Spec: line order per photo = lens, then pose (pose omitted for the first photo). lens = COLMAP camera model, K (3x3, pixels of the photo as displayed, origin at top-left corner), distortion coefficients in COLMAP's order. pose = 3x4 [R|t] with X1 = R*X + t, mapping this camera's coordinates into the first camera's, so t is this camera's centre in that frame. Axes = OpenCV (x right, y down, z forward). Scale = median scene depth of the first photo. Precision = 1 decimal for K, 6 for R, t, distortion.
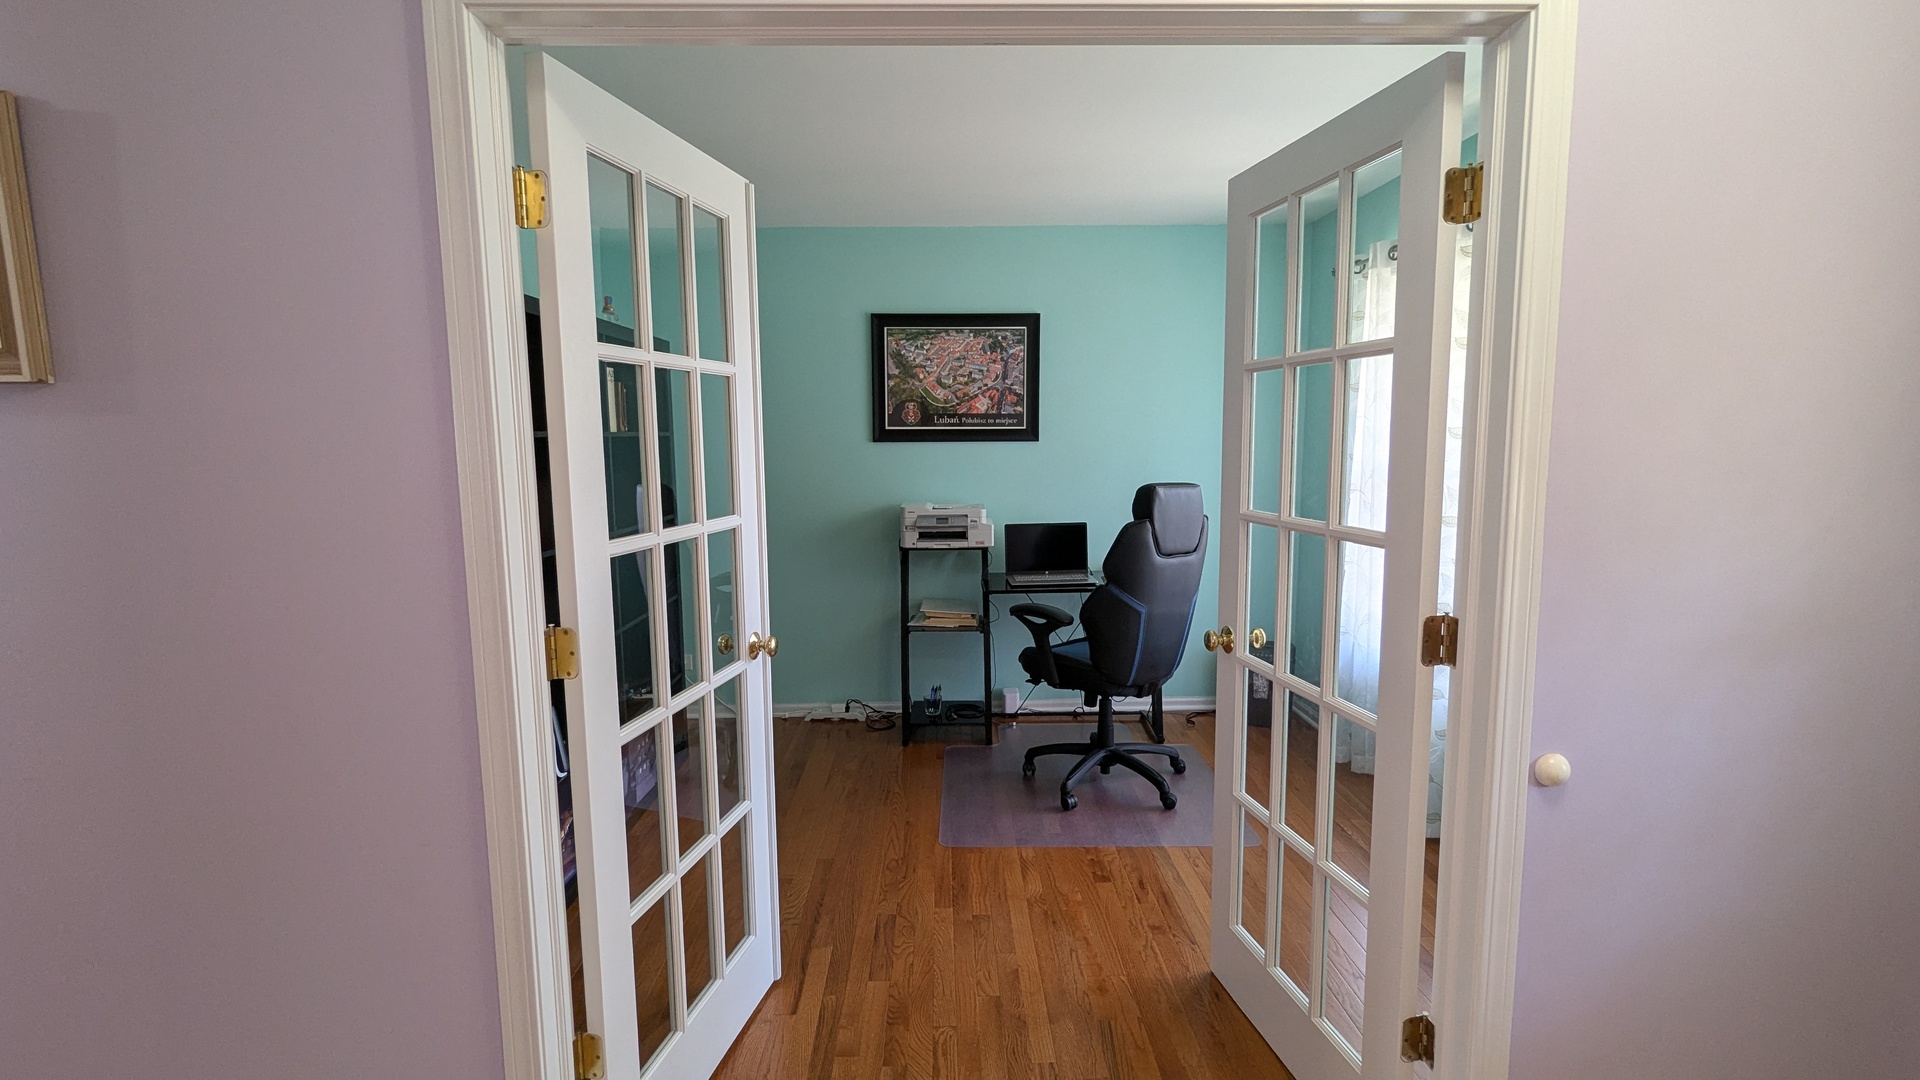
lens RADIAL K [[908.9, 0, 956.5], [0, 908.9, 541.7], [0, 0, 1]] dist [0.000899, -0.001645]
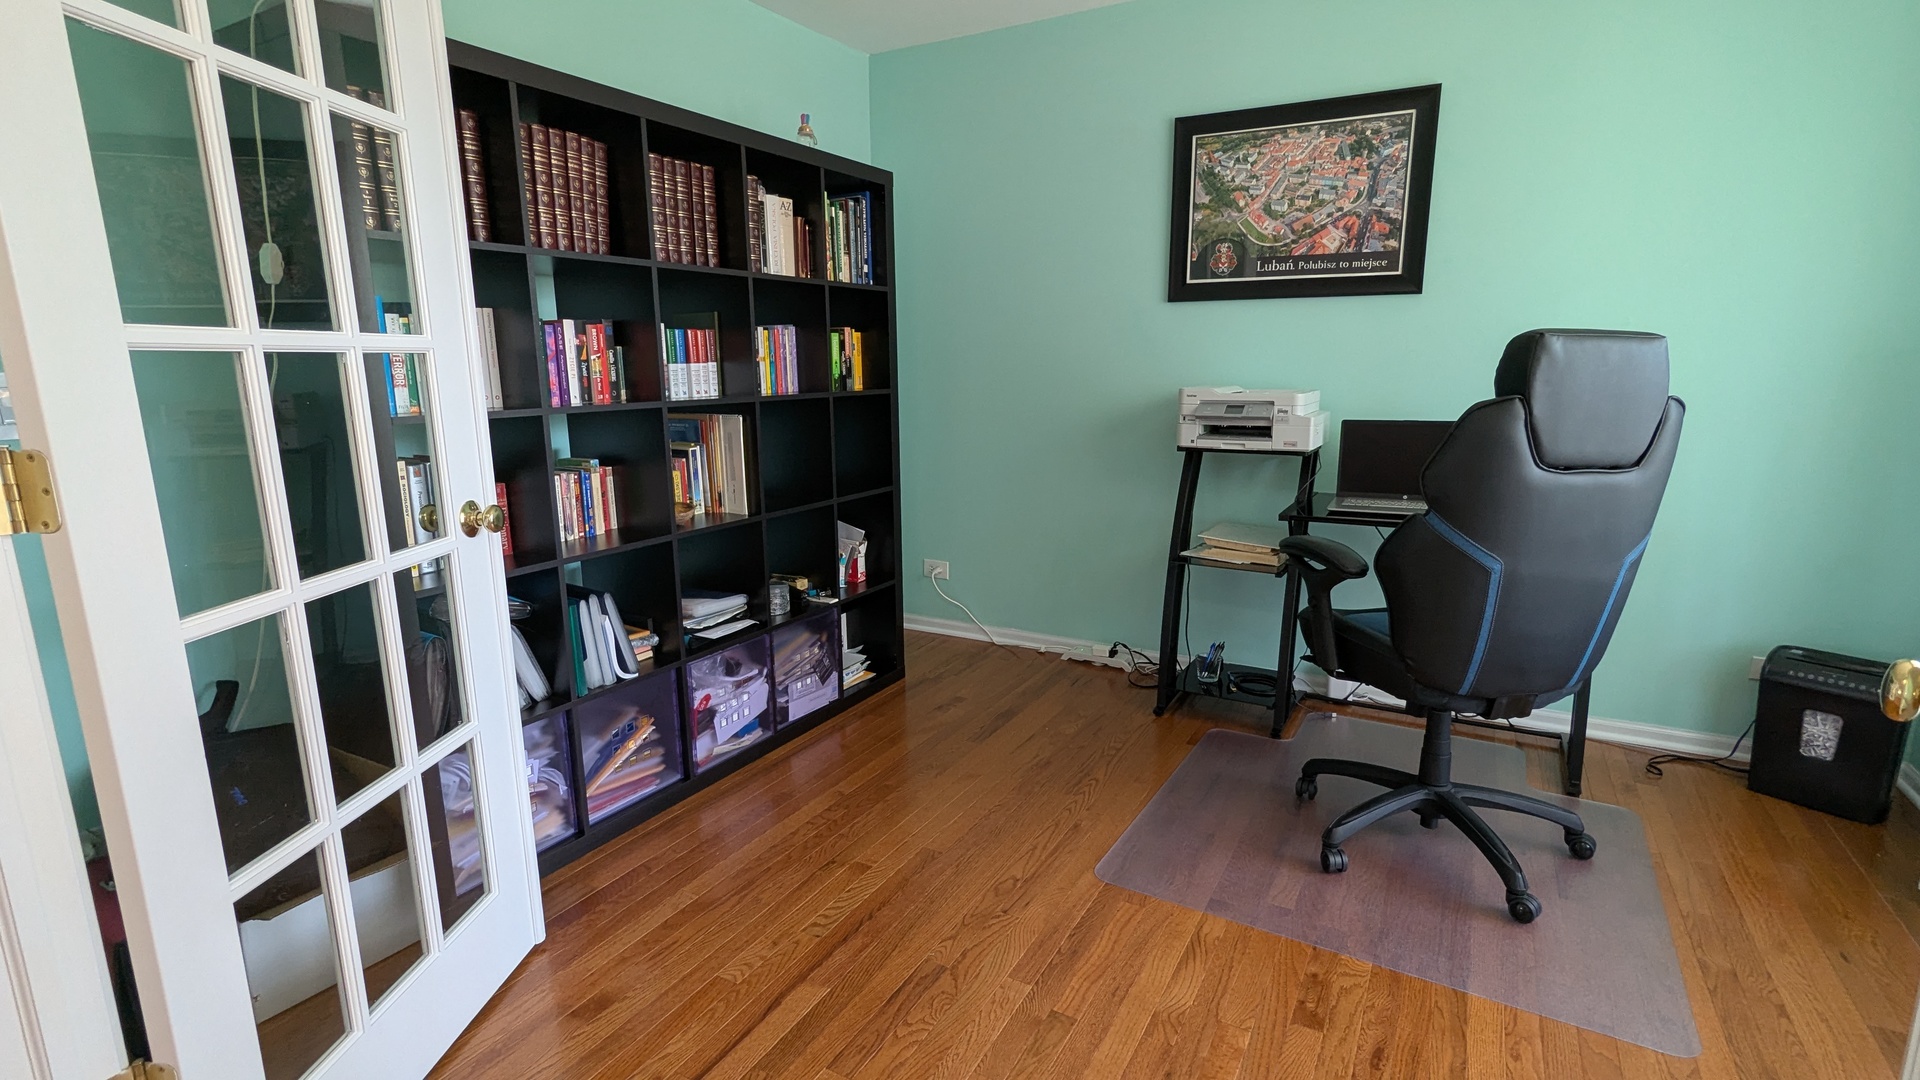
lens RADIAL K [[908.9, 0, 961.3], [0, 908.9, 539.9], [0, 0, 1]] dist [0.000899, -0.001645]
pose [[0.860782, 0.101019, -0.498848, 0.154456], [-0.059383, 0.993345, 0.098690, 0.019274], [0.505497, -0.055328, 0.861052, 0.282583]]
